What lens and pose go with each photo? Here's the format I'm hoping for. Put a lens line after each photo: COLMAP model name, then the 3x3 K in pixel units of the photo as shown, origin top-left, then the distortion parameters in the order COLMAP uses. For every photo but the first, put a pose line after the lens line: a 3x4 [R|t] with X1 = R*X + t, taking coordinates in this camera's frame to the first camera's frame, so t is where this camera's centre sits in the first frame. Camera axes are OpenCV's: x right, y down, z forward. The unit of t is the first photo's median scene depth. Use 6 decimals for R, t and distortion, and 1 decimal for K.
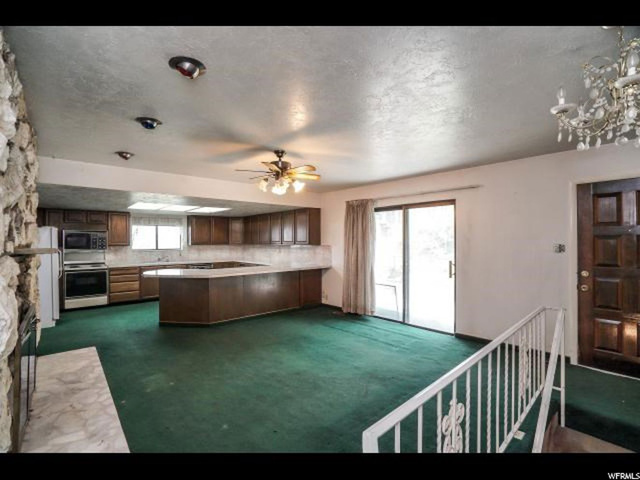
lens RADIAL K [[301.0, 0, 308.6], [0, 301.0, 241.5], [0, 0, 1]] dist [-0.030442, 0.007408]
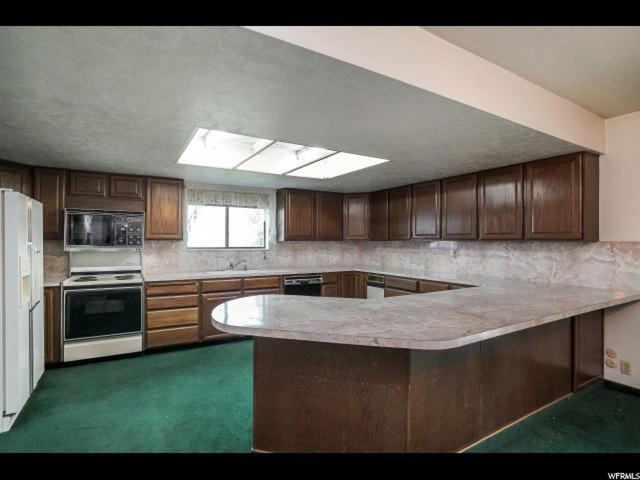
lens RADIAL K [[329.6, 0, 322.8], [0, 329.6, 241.8], [0, 0, 1]] dist [-0.040892, -0.000037]
pose [[0.988956, 0.010342, -0.147847, -0.262995], [-0.009769, 0.999942, 0.004600, 0.011410], [0.147886, -0.003105, 0.989000, 0.453941]]
